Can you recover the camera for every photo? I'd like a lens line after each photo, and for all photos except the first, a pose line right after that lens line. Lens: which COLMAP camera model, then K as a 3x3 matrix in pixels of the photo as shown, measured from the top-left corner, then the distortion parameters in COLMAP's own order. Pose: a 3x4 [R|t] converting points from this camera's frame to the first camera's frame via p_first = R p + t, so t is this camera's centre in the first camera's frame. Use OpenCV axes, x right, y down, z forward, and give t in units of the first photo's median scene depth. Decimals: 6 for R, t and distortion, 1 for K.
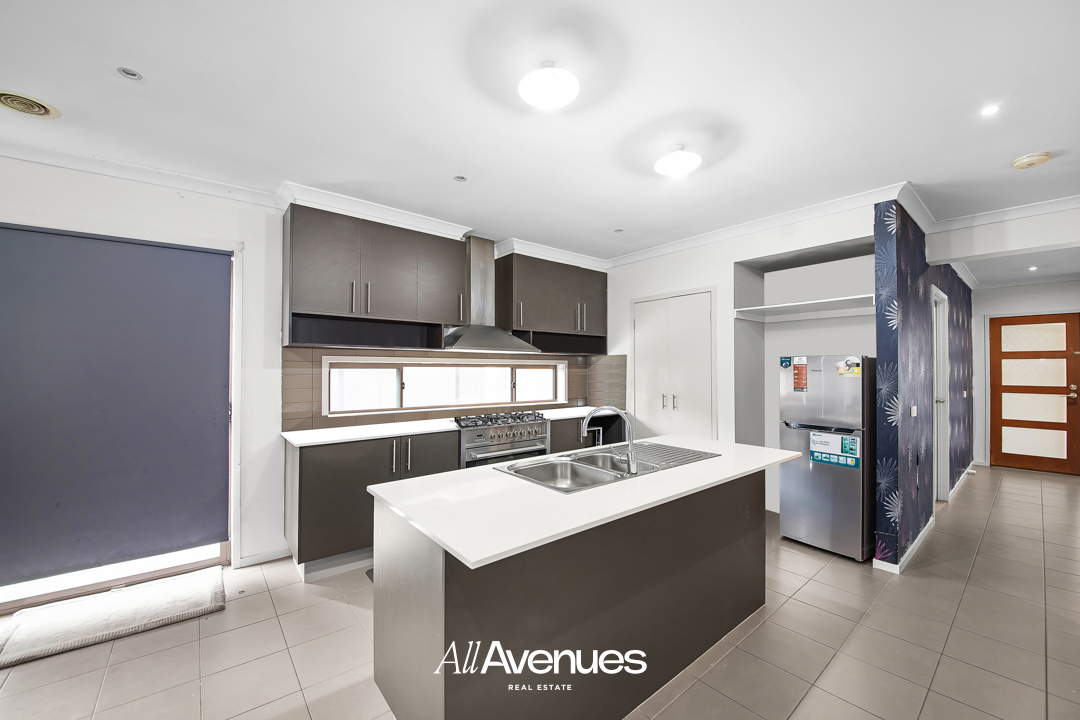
lens RADIAL K [[424.6, 0, 541.6], [0, 424.6, 358.3], [0, 0, 1]] dist [-0.020294, -0.000404]
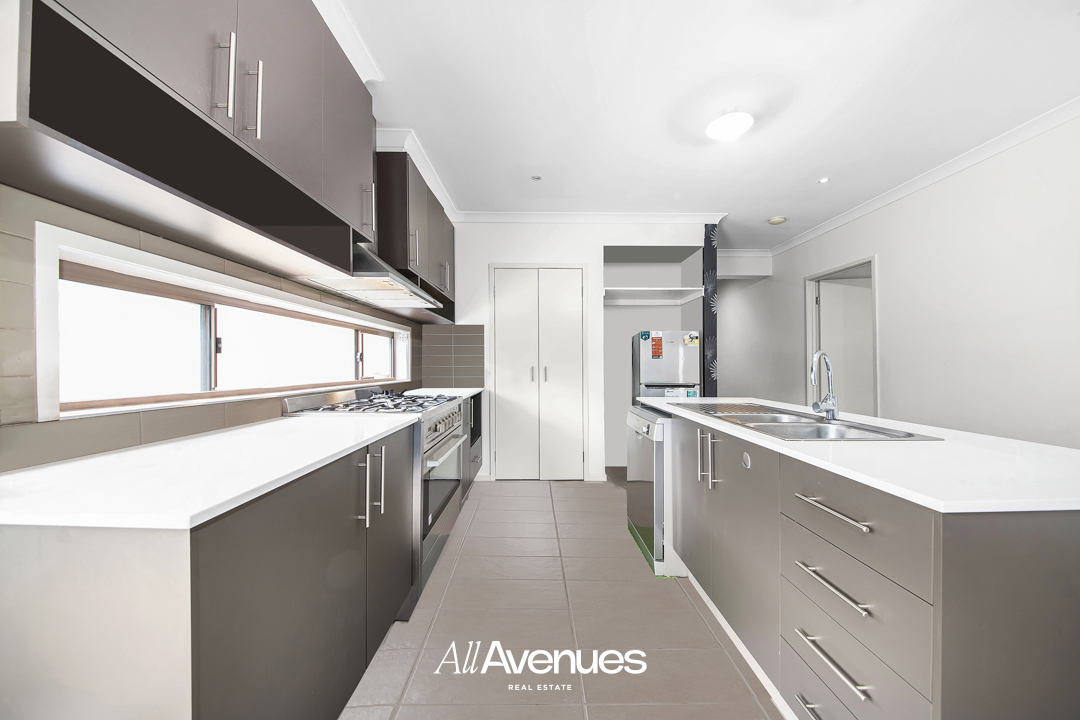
lens RADIAL K [[396.0, 0, 546.3], [0, 396.0, 365.9], [0, 0, 1]] dist [0.000984, -0.000012]
pose [[0.608956, -0.000259, 0.793204, -0.549129], [-0.015509, 0.999805, 0.012233, 0.094747], [-0.793052, -0.019751, 0.608834, 0.561246]]
